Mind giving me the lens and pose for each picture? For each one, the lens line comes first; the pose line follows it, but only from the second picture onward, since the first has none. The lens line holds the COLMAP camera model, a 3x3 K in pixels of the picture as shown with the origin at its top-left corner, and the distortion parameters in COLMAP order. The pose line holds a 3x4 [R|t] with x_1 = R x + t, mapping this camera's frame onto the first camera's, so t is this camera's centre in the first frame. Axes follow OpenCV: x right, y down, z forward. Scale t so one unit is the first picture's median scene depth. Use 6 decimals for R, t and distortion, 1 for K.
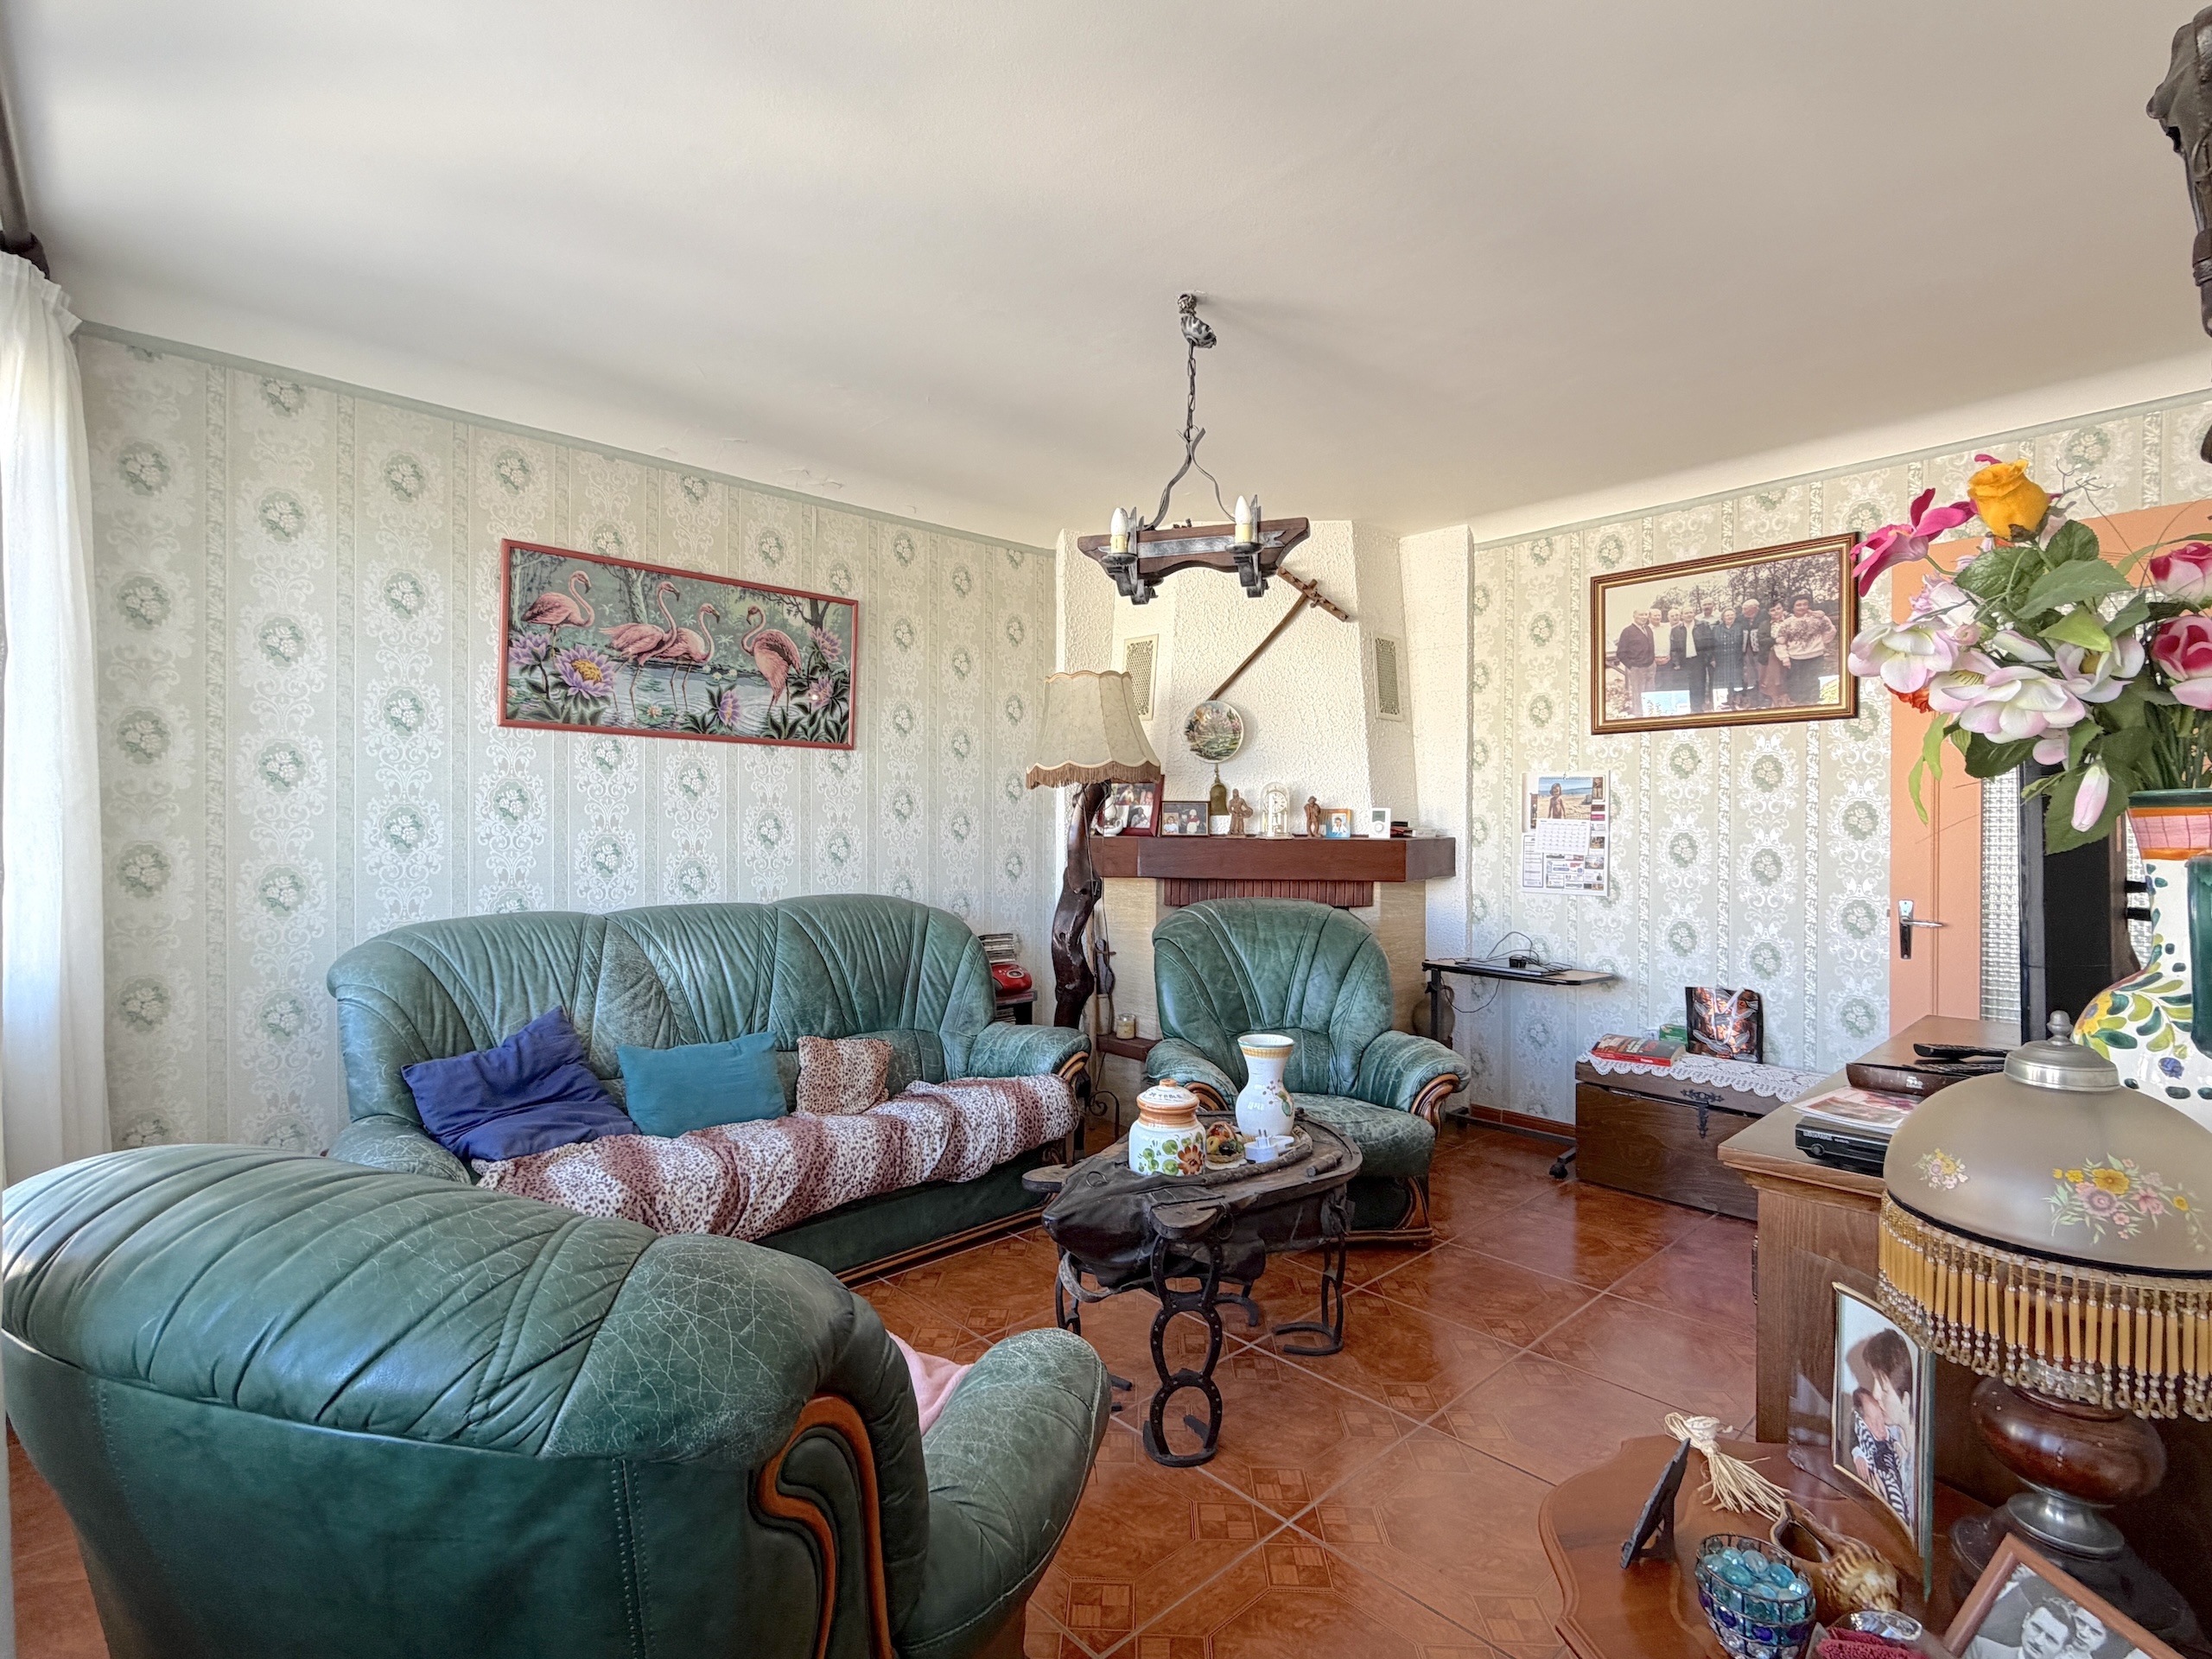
lens RADIAL K [[1045.3, 0, 1101.8], [0, 1045.3, 832.8], [0, 0, 1]] dist [-0.001107, -0.000205]
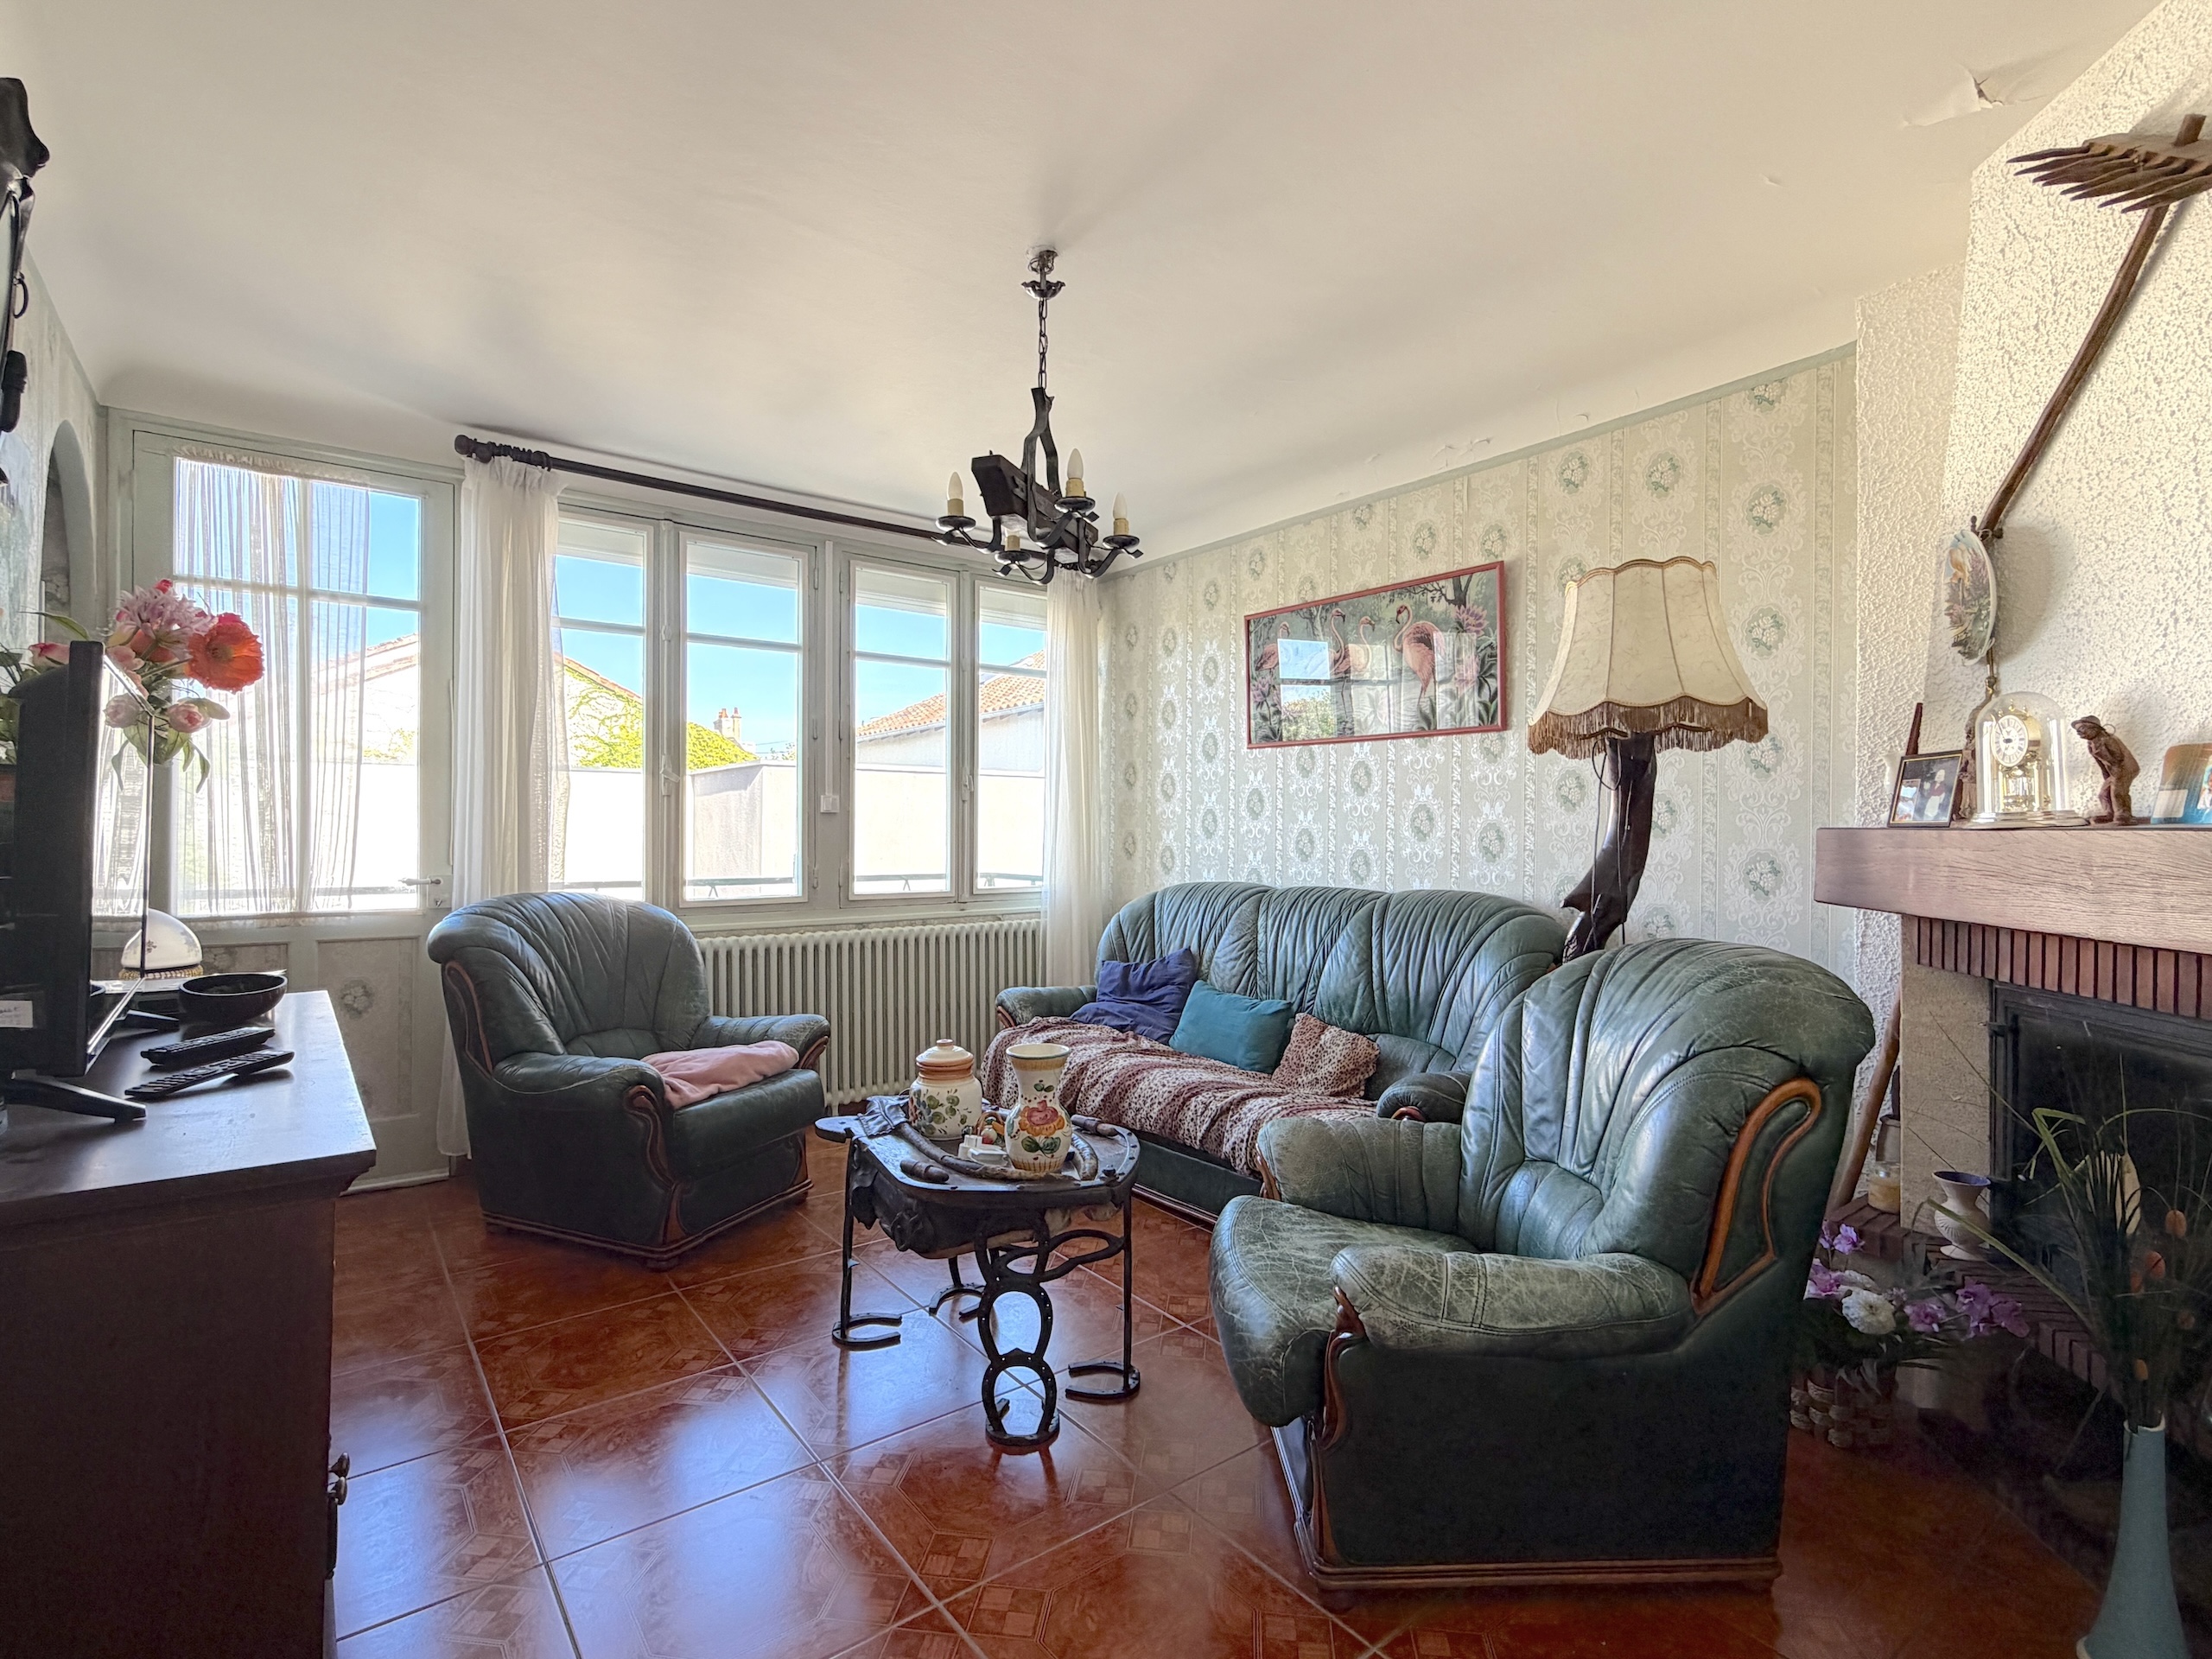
lens RADIAL K [[1045.3, 0, 1101.4], [0, 1045.3, 829.0], [0, 0, 1]] dist [-0.001107, -0.000205]
pose [[-0.082576, -0.001273, -0.996584, 0.705477], [-0.002687, 0.999996, -0.001055, 0.006314], [0.996581, 0.002591, -0.082579, 0.771614]]
